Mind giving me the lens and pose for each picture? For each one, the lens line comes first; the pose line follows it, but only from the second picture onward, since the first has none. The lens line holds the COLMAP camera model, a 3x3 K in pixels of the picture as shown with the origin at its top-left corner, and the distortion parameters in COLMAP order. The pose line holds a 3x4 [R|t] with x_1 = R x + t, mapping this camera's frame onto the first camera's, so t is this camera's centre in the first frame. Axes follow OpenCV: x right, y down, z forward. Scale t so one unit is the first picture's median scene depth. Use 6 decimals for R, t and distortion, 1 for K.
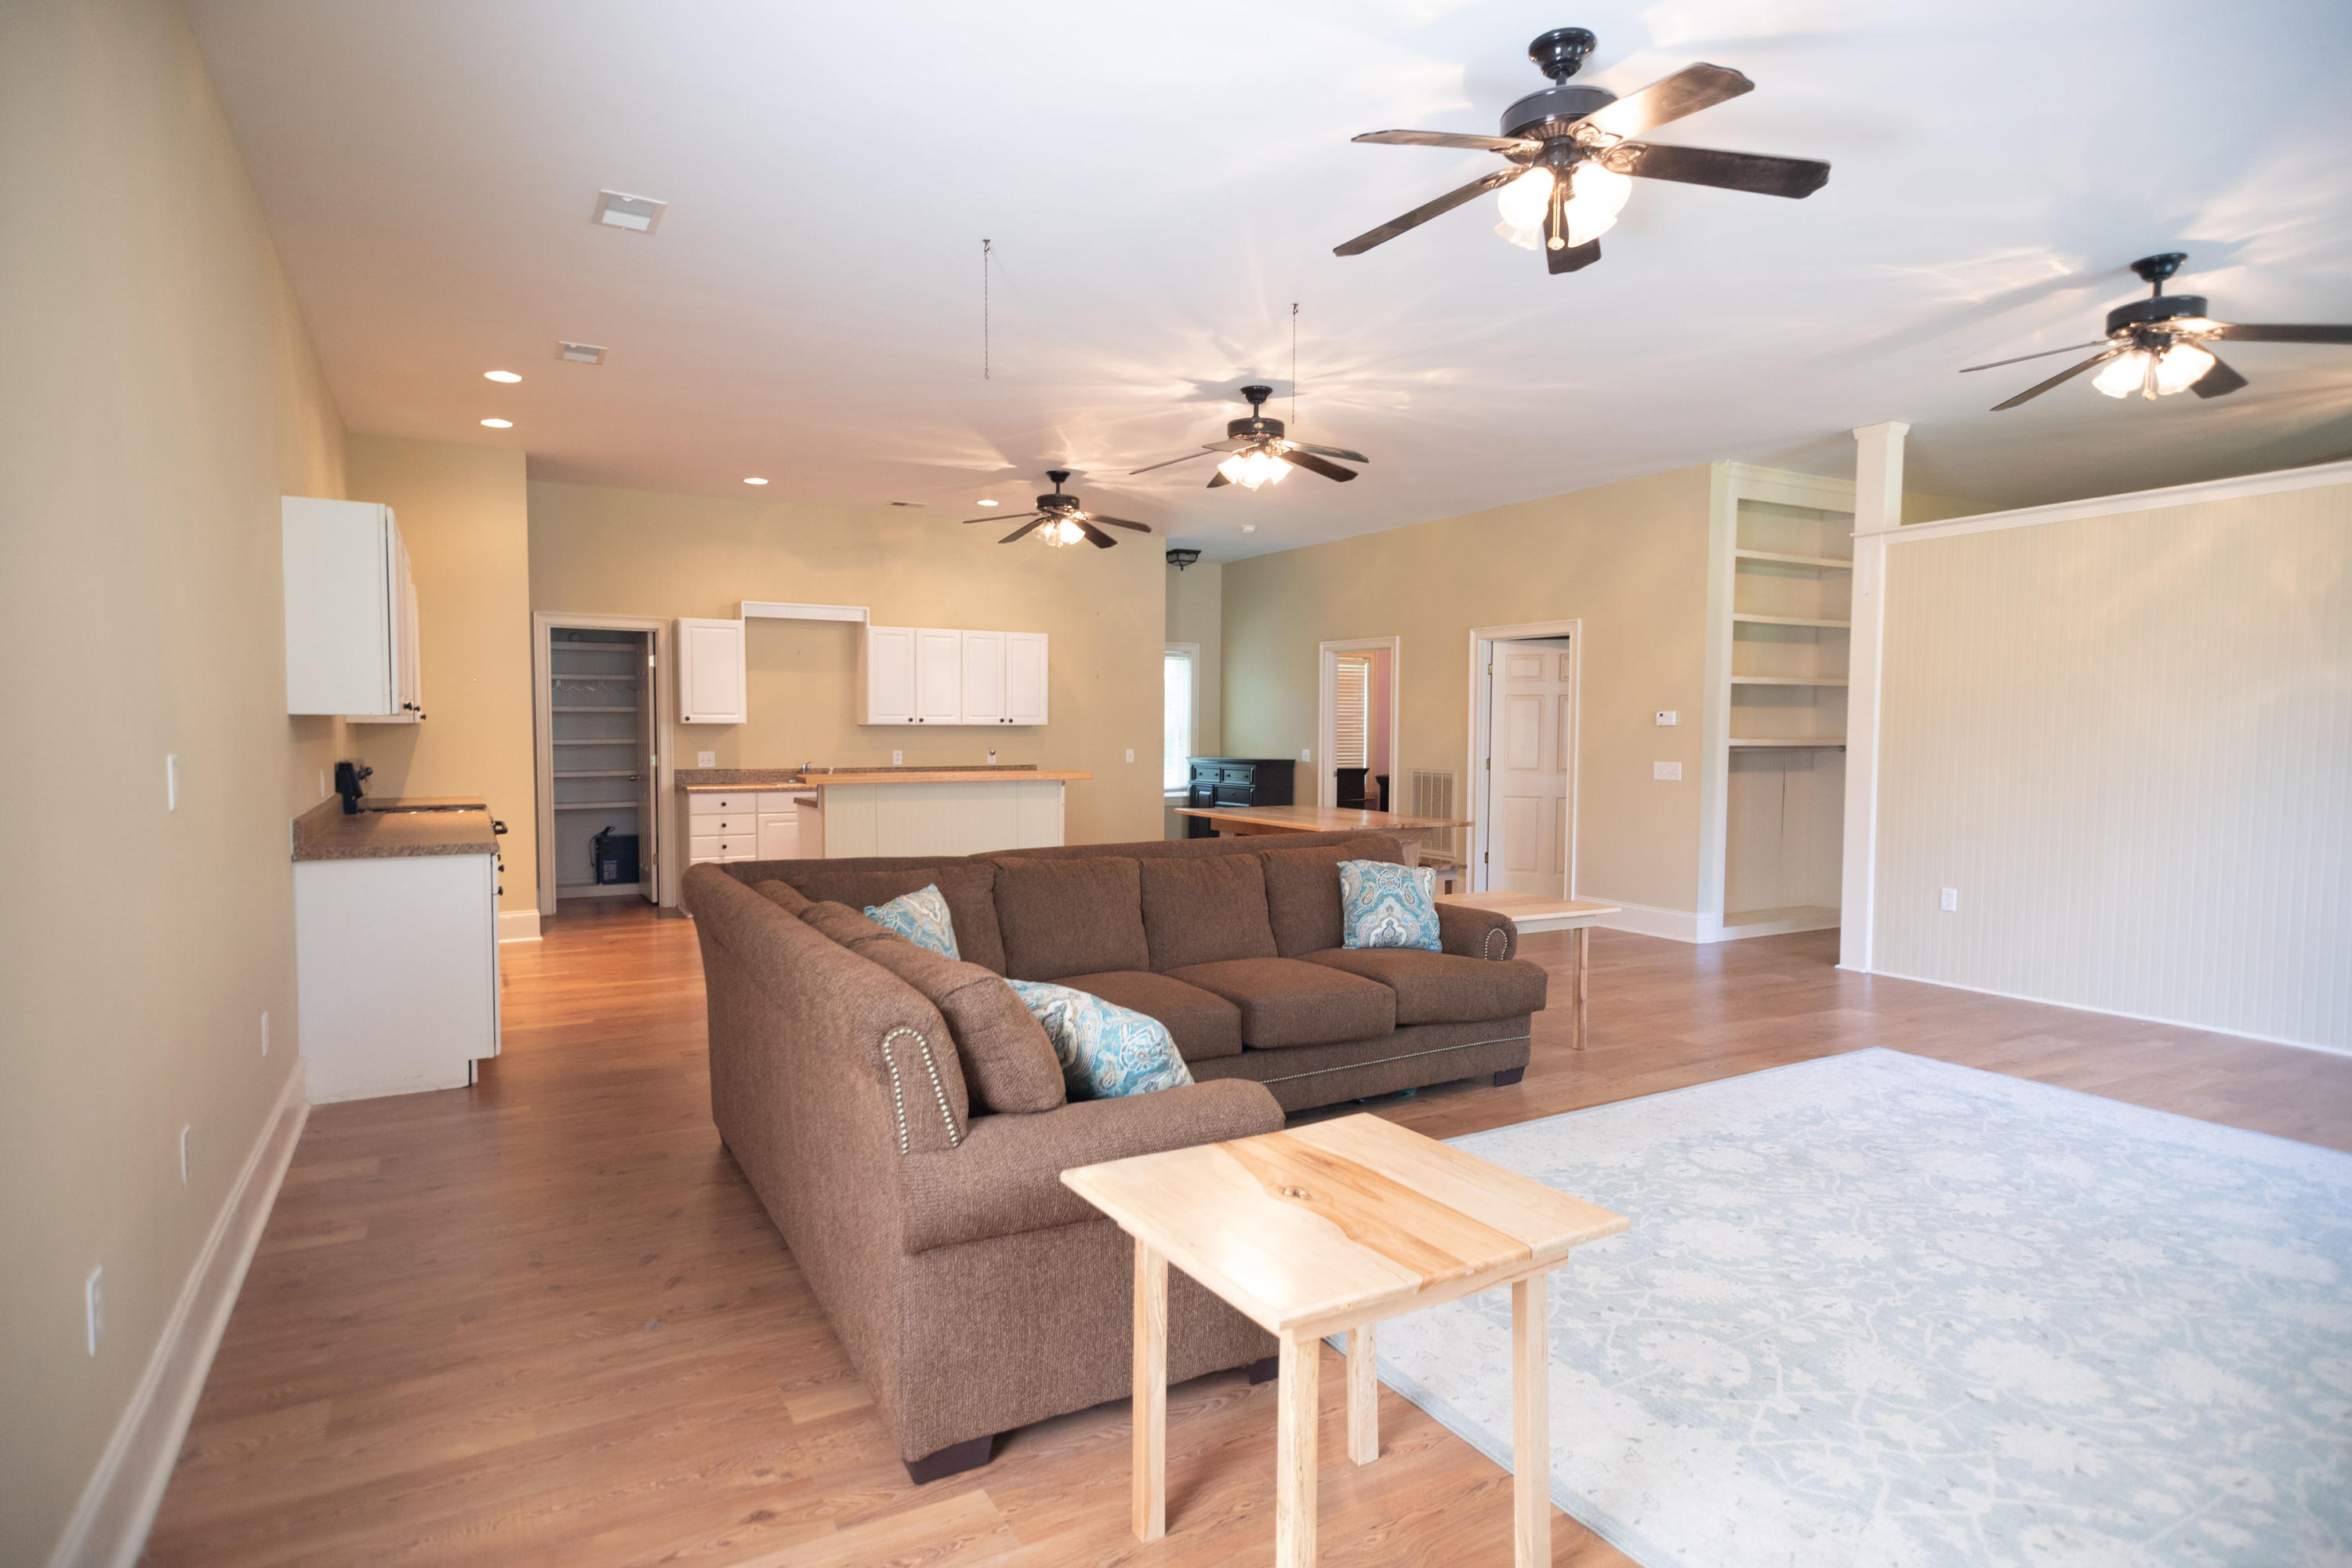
lens RADIAL K [[1253.7, 0, 1172.6], [0, 1253.7, 791.8], [0, 0, 1]] dist [0.018916, 0.001404]
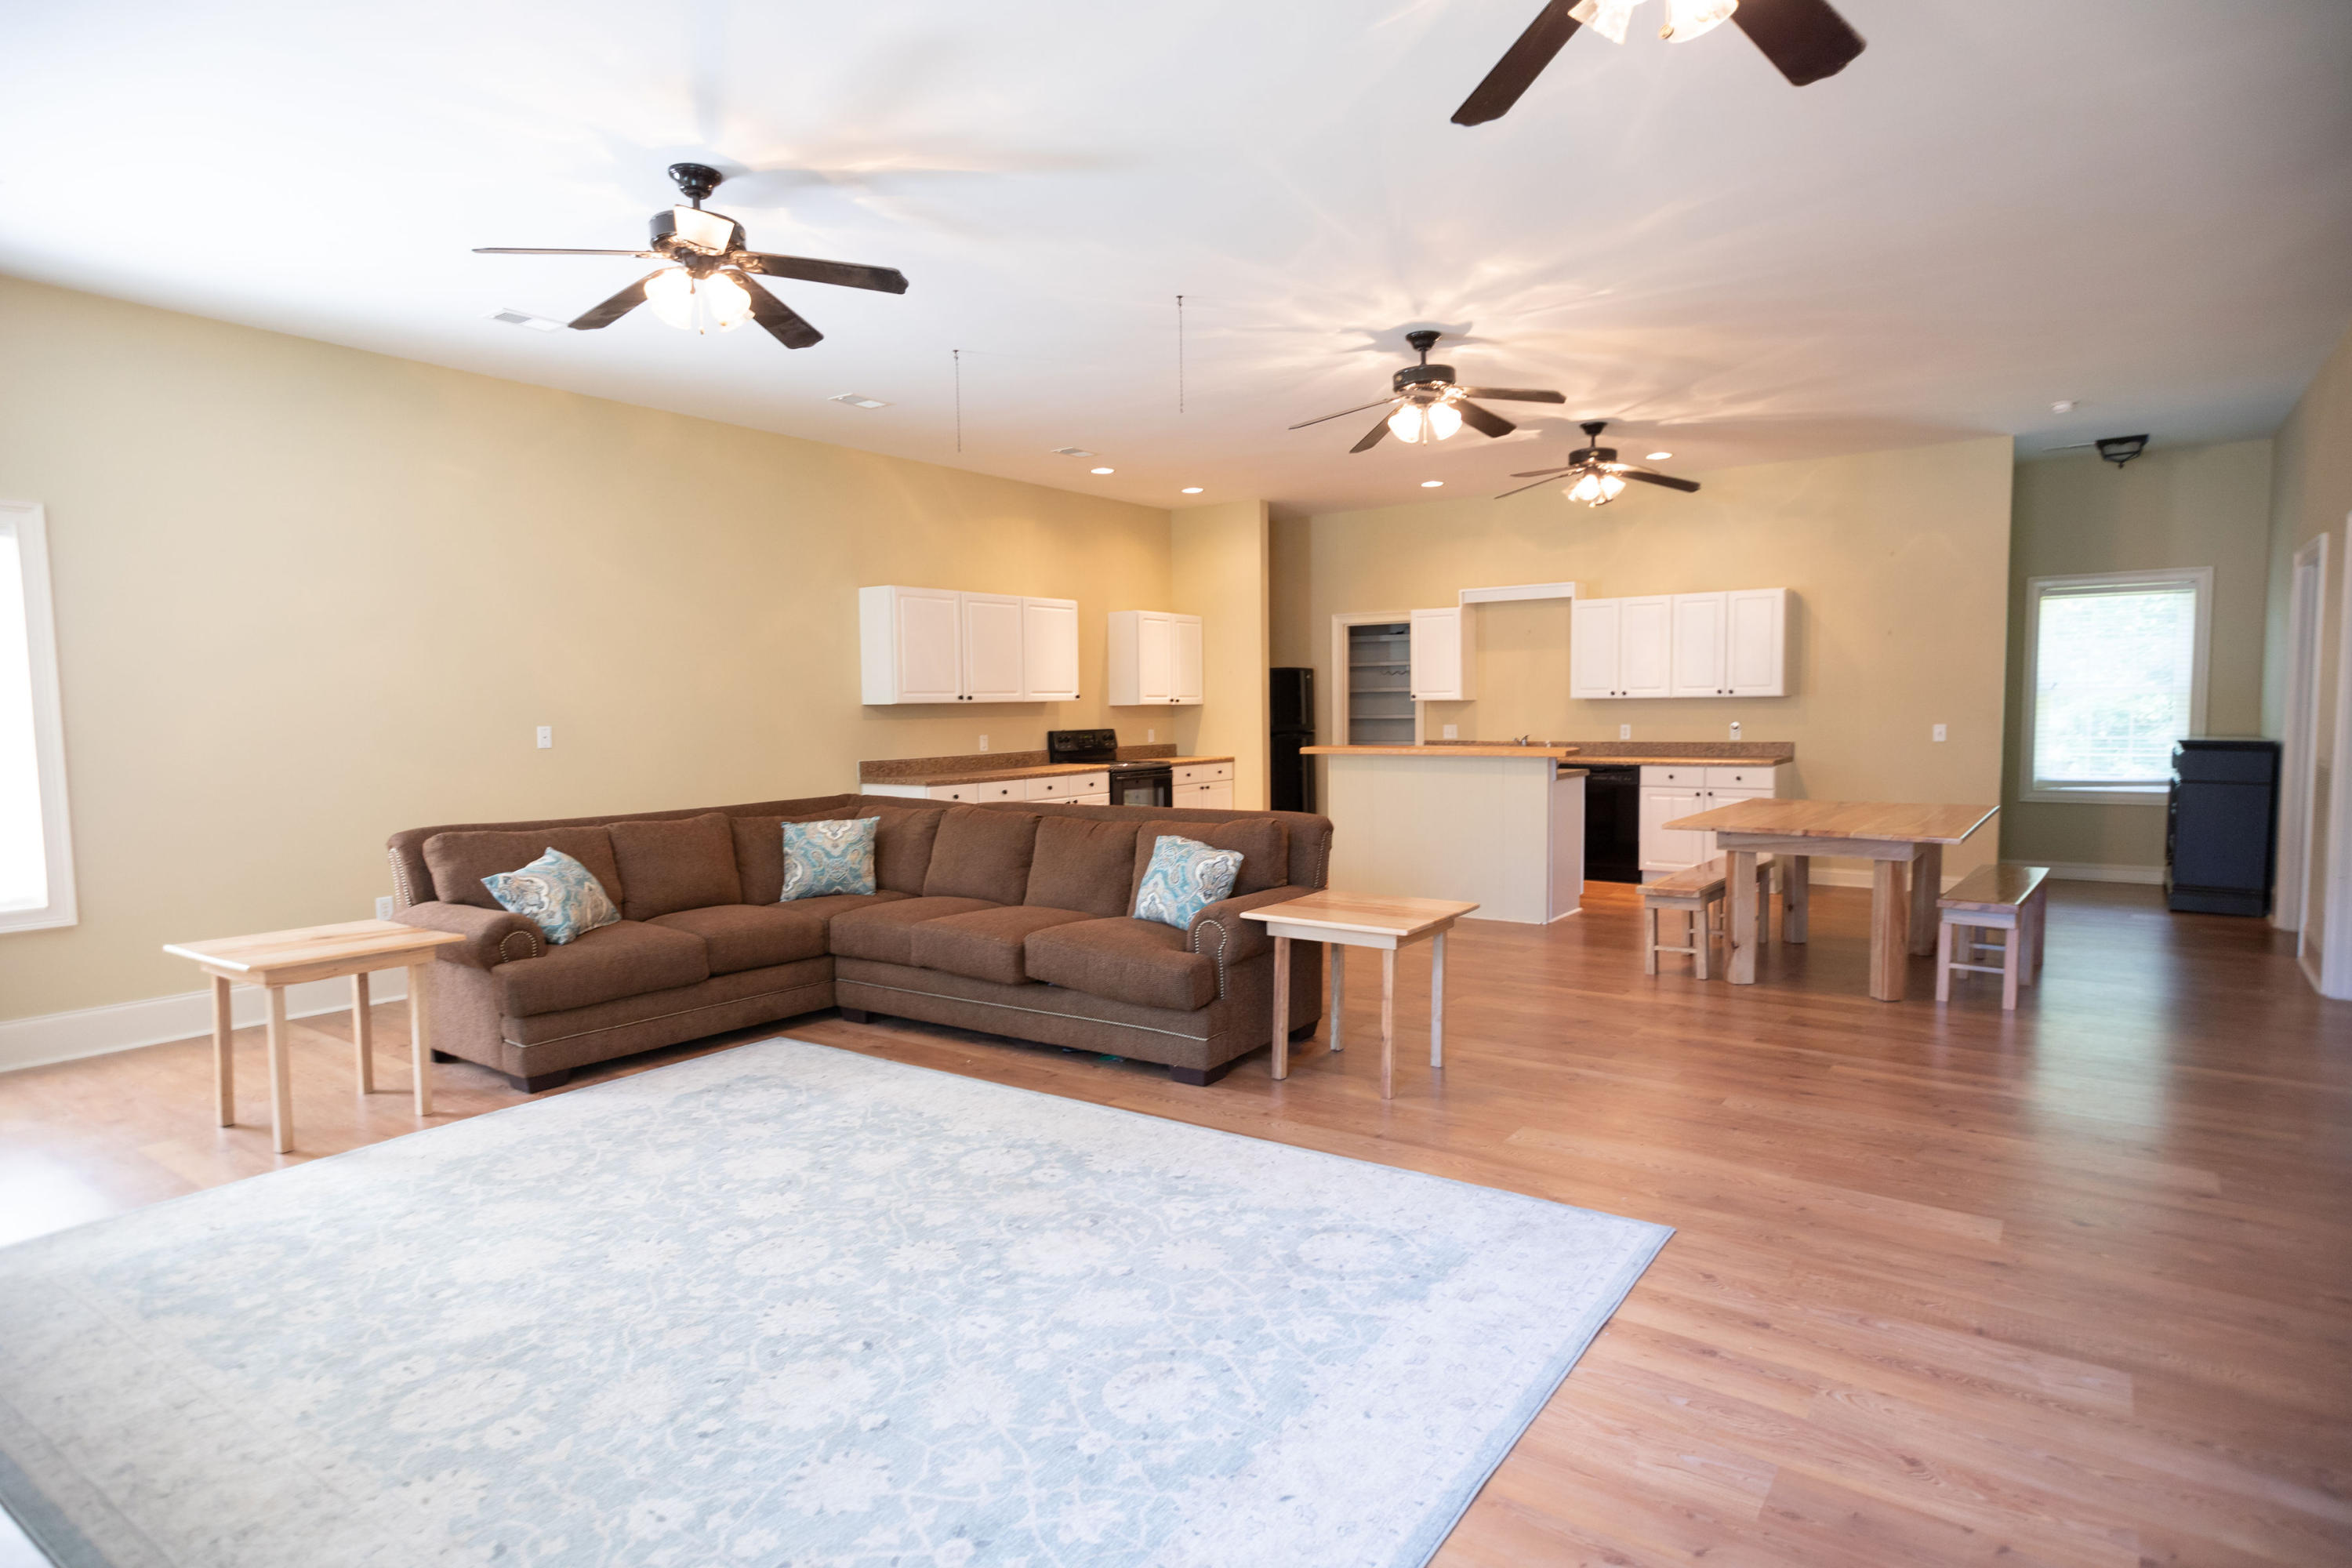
lens RADIAL K [[1253.7, 0, 1177.2], [0, 1253.7, 782.2], [0, 0, 1]] dist [0.018916, 0.001404]
pose [[0.425475, 0.047821, -0.903706, 1.114281], [-0.034205, 0.998739, 0.036746, -0.027332], [0.904323, 0.015277, 0.426575, 0.595177]]
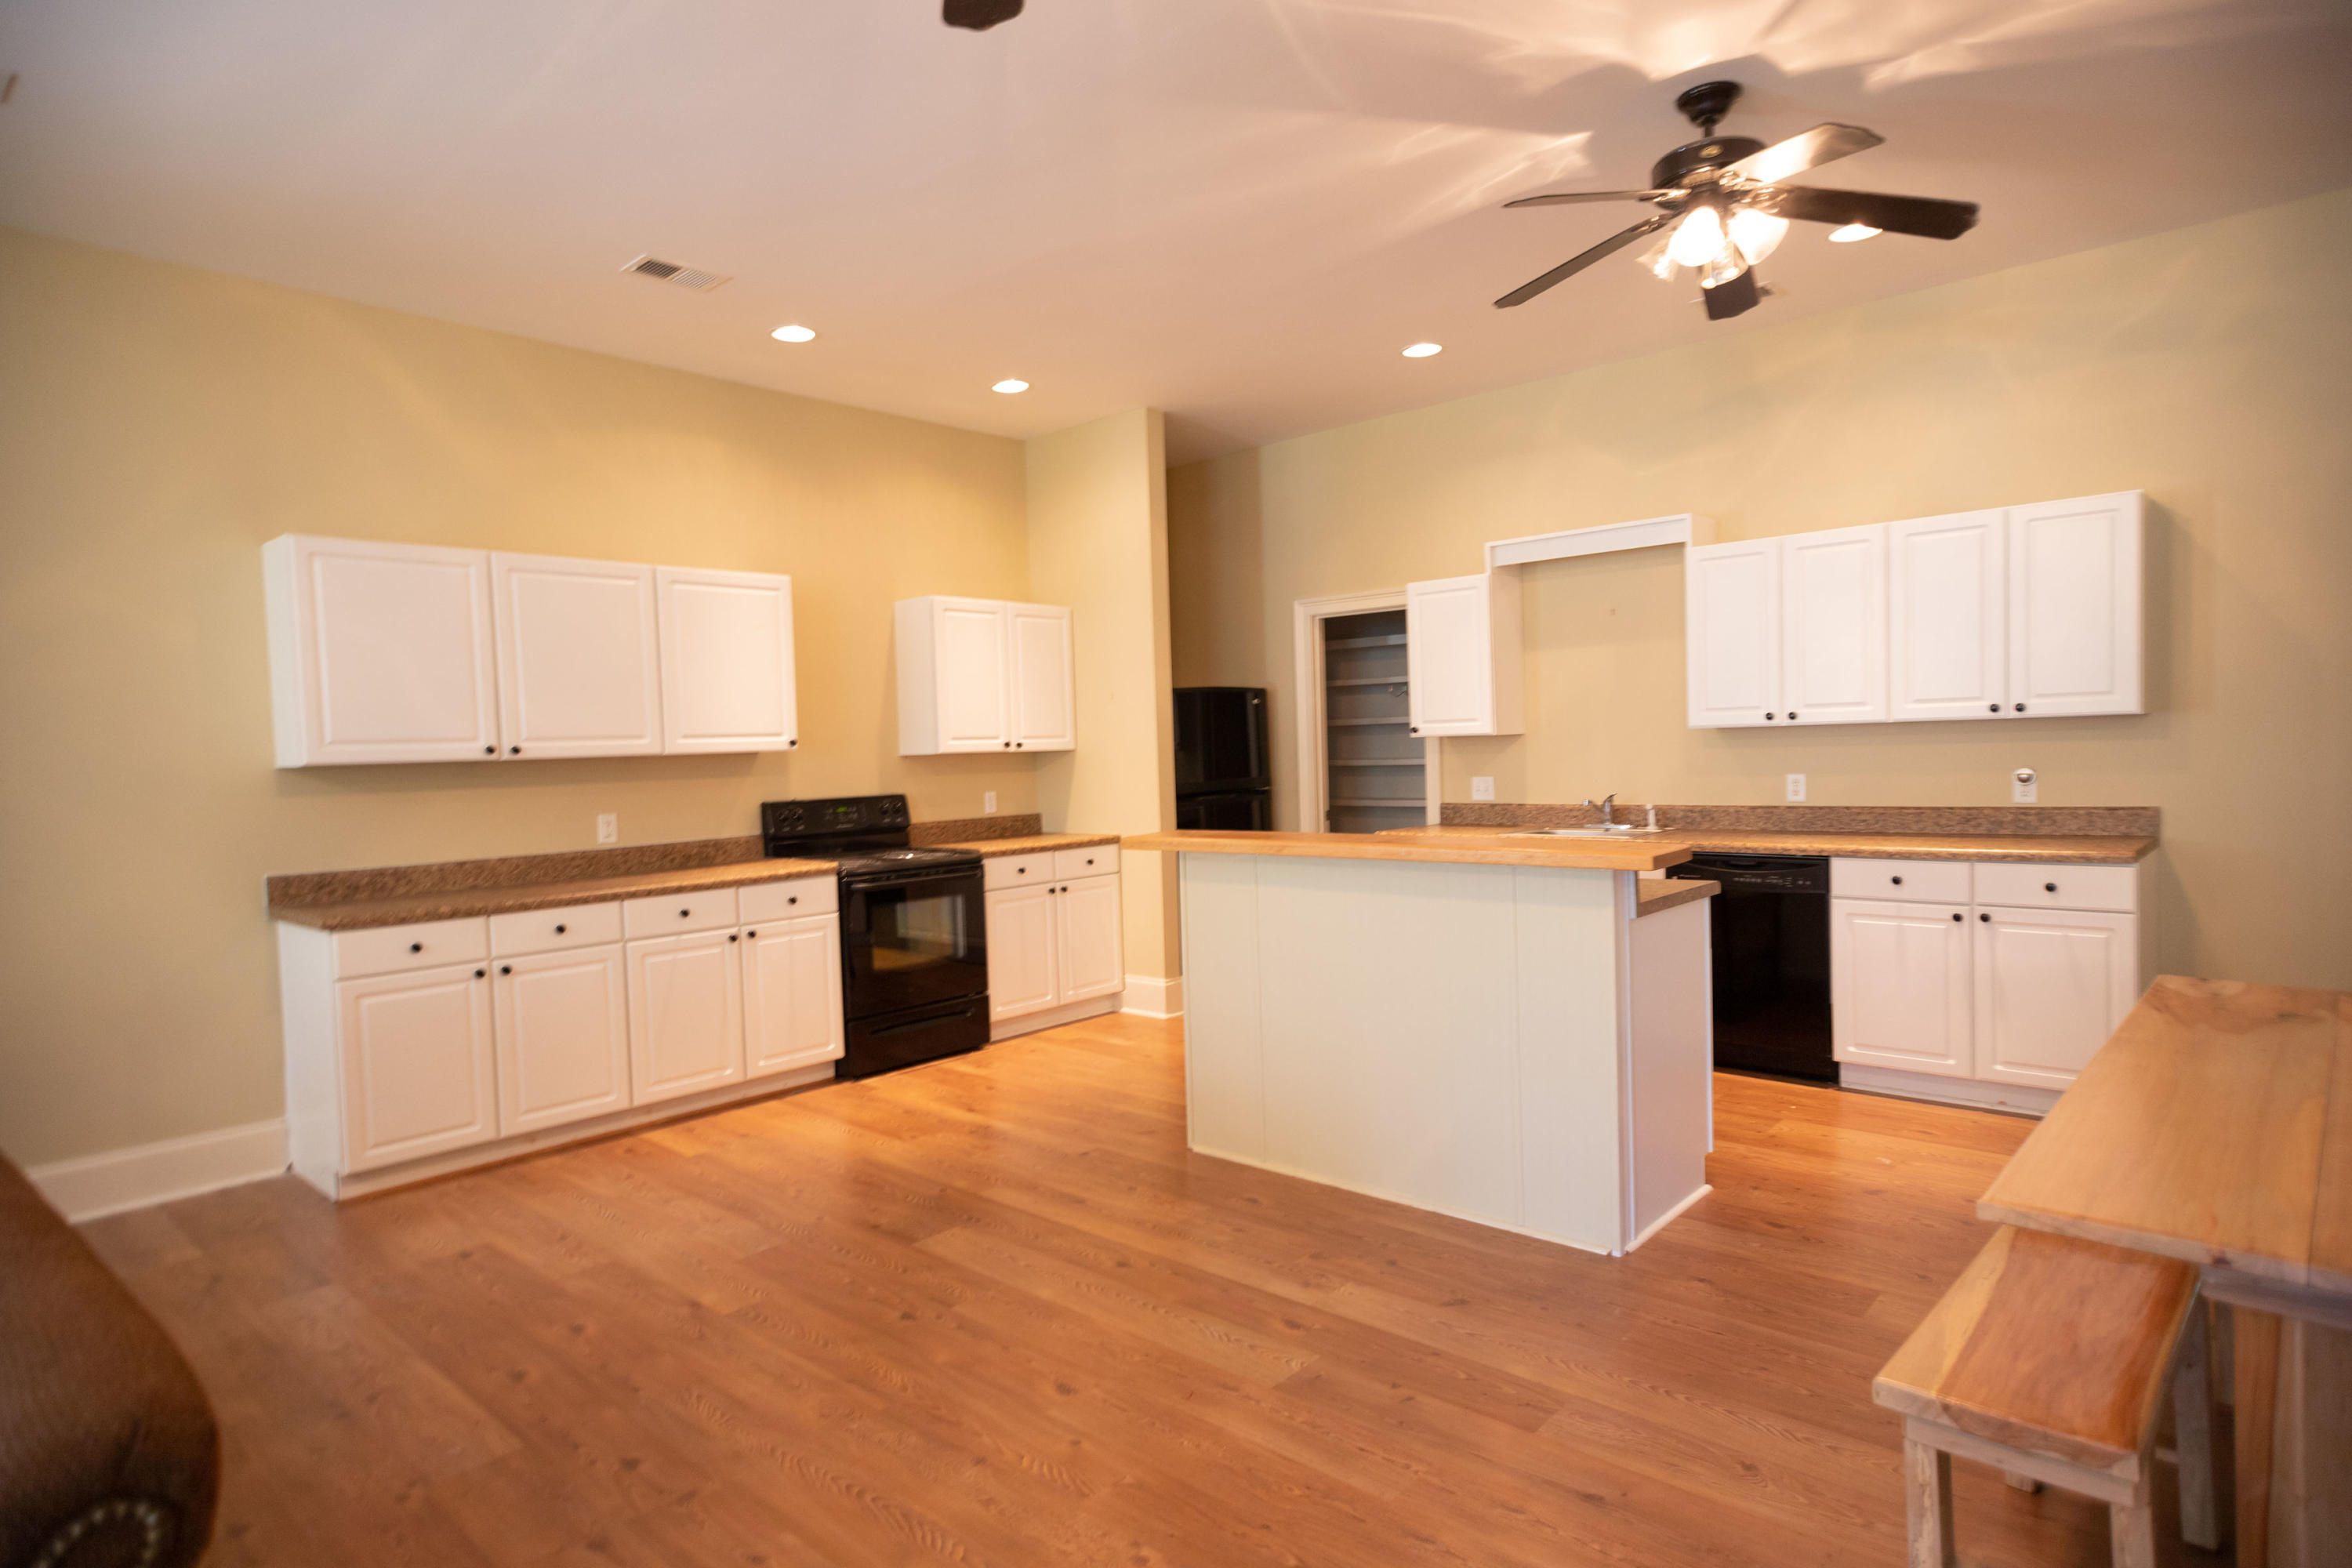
lens RADIAL K [[1253.7, 0, 1178.0], [0, 1253.7, 790.0], [0, 0, 1]] dist [0.018916, 0.001404]
pose [[0.327409, 0.019533, -0.944681, 0.421393], [-0.017310, 0.999743, 0.014673, -0.064530], [0.944724, 0.011548, 0.327663, 1.268923]]
